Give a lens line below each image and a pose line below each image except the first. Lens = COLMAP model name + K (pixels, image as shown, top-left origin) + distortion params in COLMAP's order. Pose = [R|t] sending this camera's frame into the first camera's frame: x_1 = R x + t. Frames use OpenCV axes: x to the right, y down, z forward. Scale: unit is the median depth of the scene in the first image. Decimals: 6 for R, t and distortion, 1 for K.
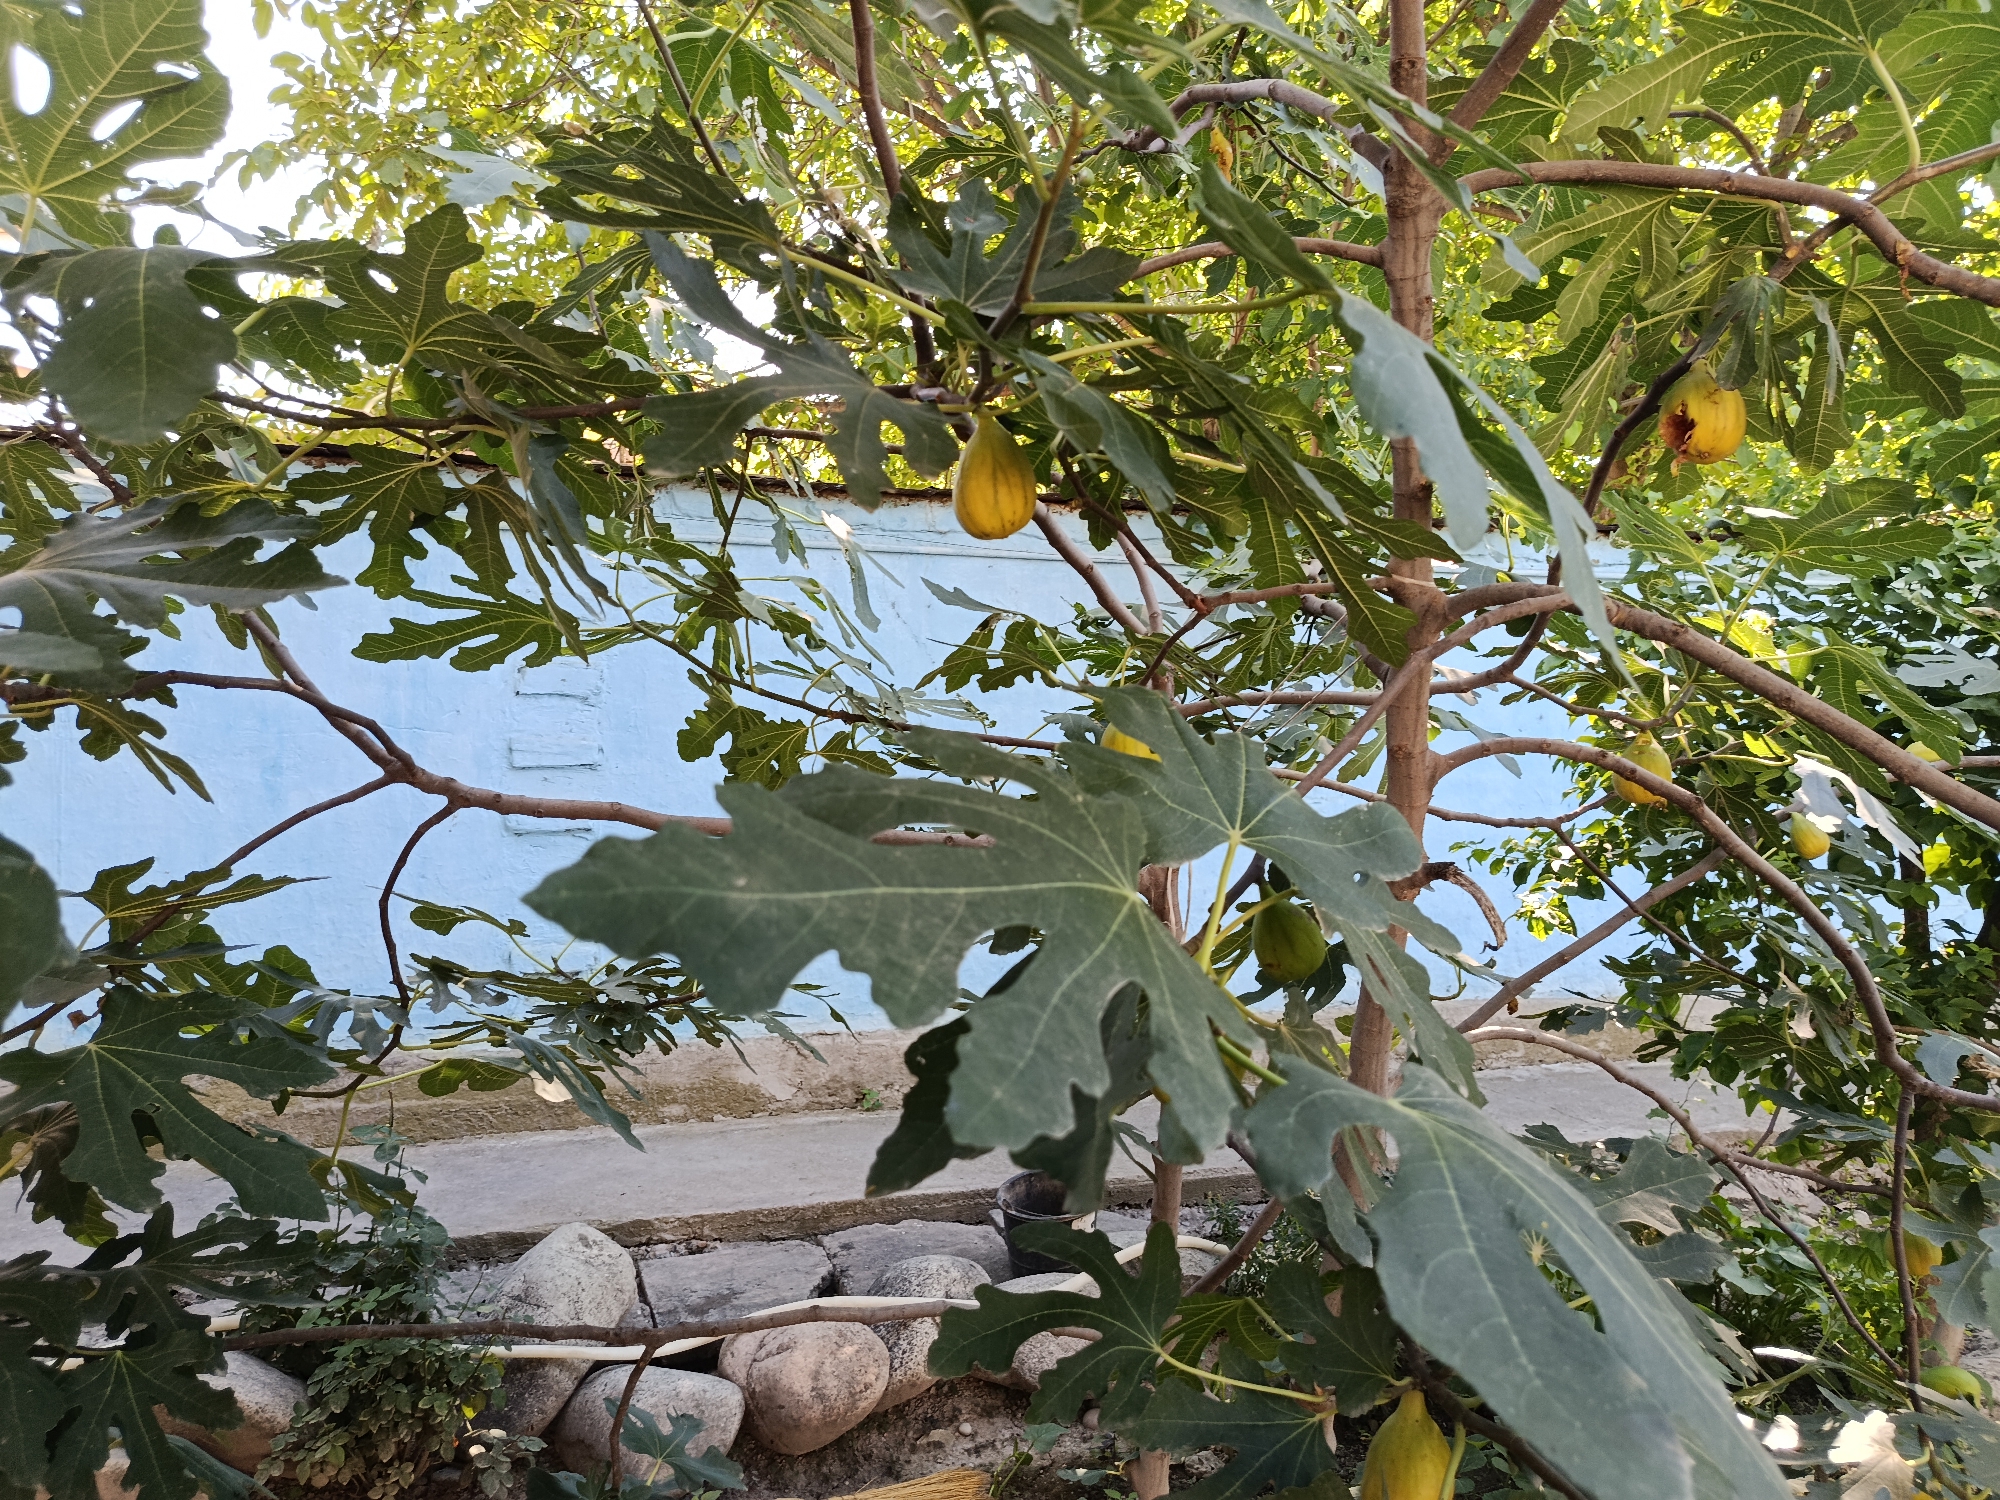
lens RADIAL K [[1407.0, 0, 999.7], [0, 1407.0, 754.6], [0, 0, 1]] dist [0.030028, -0.004570]
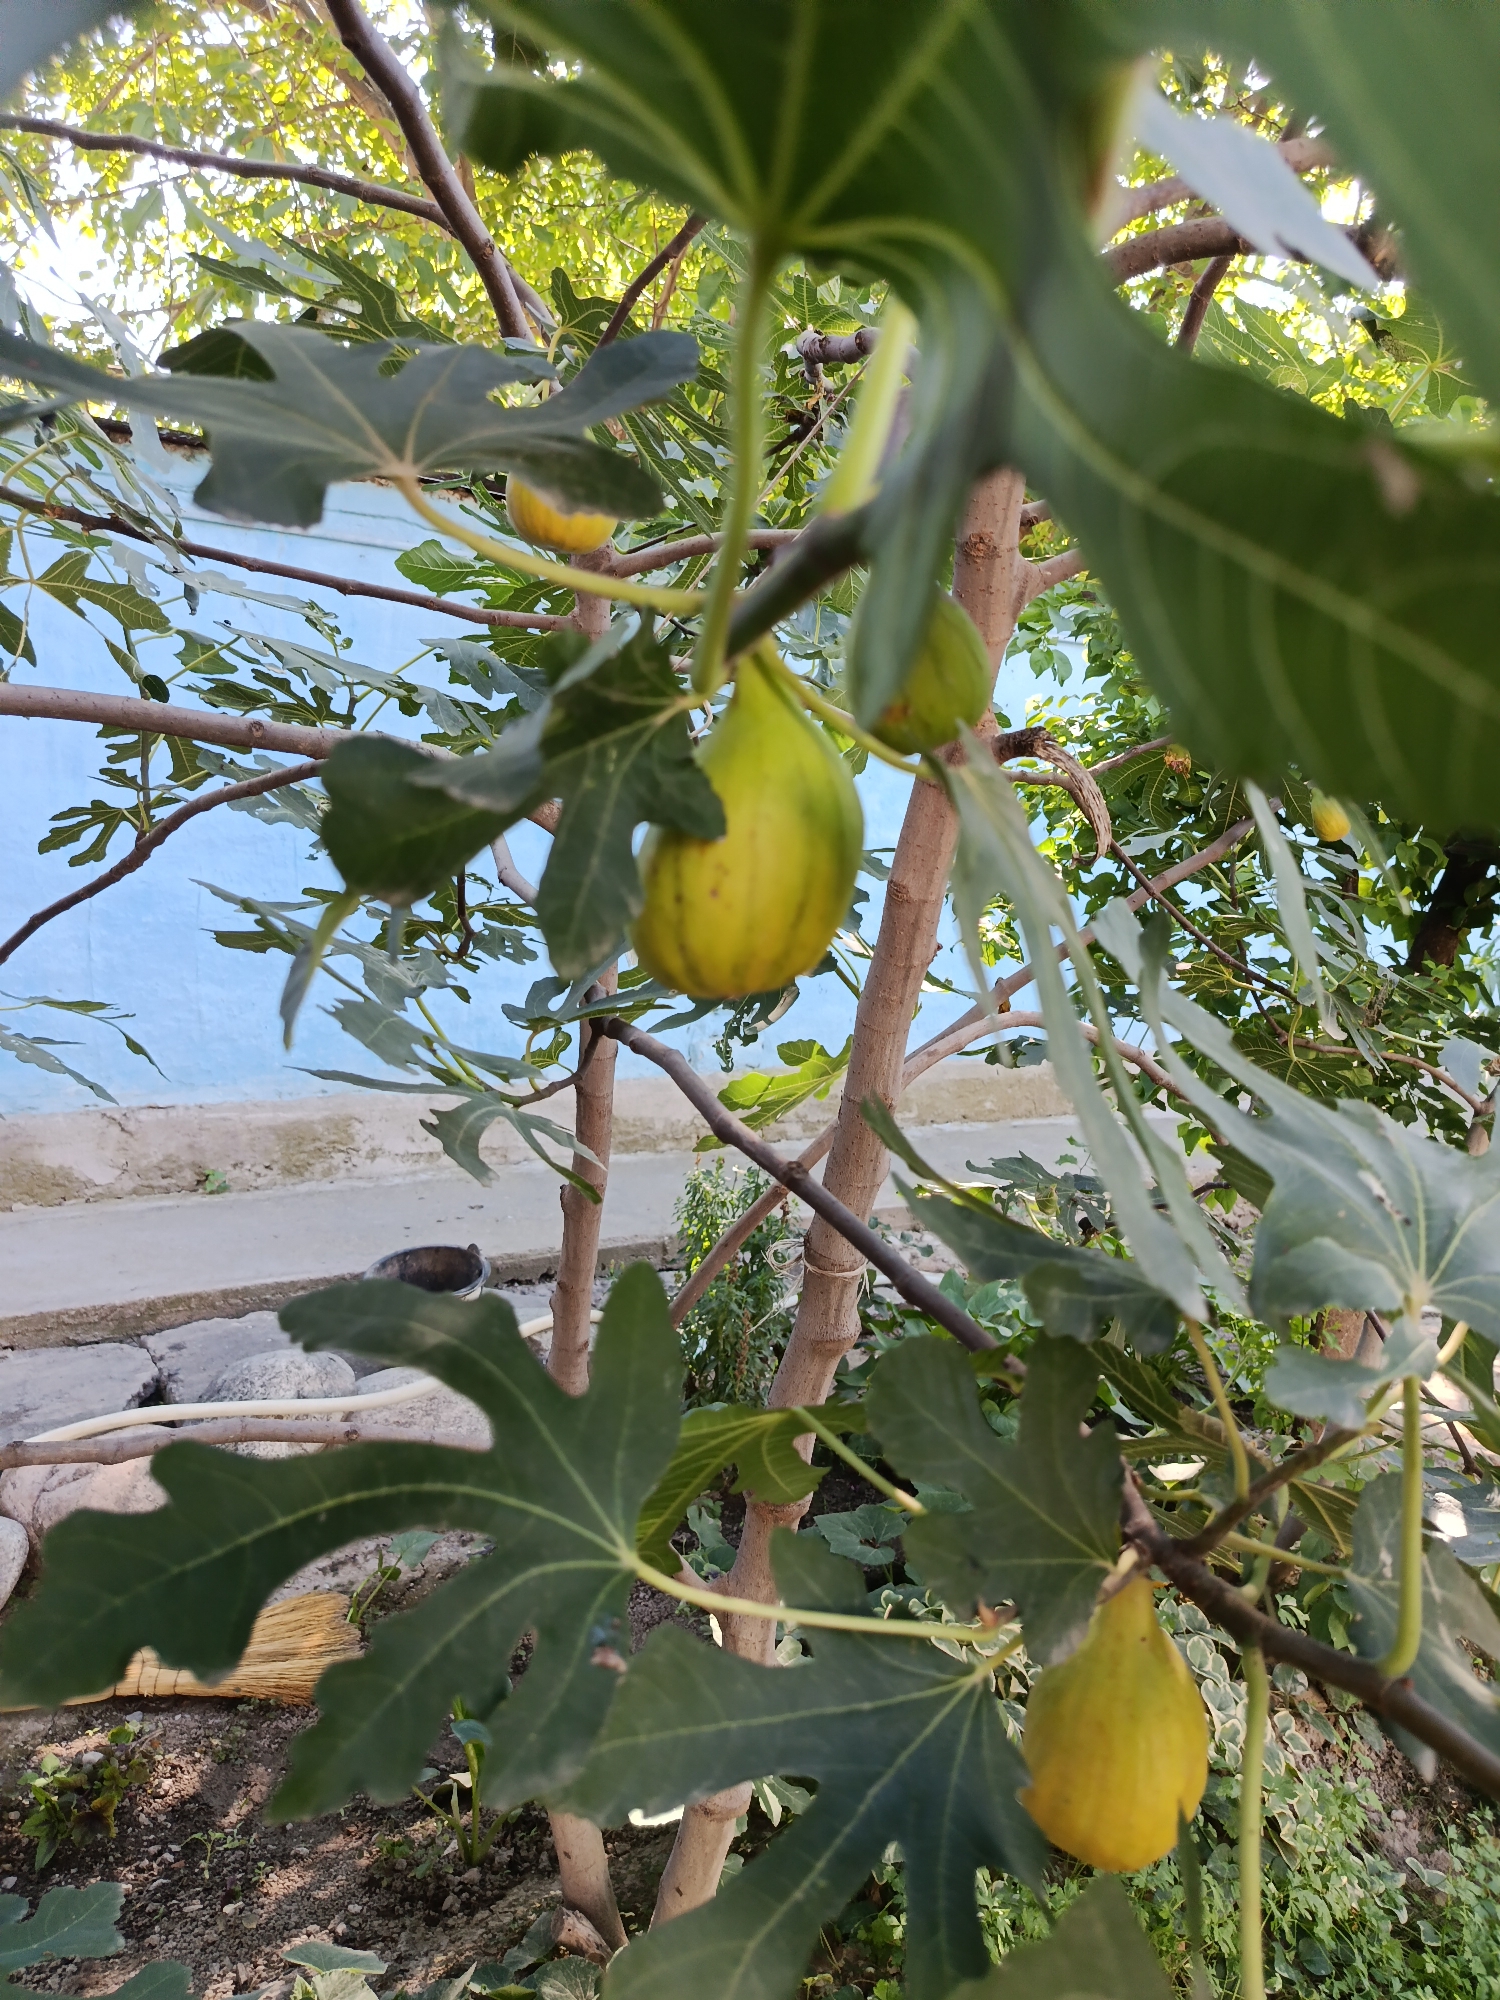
lens RADIAL K [[1407.0, 0, 746.2], [0, 1407.0, 998.9], [0, 0, 1]] dist [0.030028, -0.004570]
pose [[0.967970, 0.003226, 0.251046, 0.008592], [-0.030409, 0.994062, 0.104478, 0.050703], [-0.249218, -0.108766, 0.962320, 0.146178]]
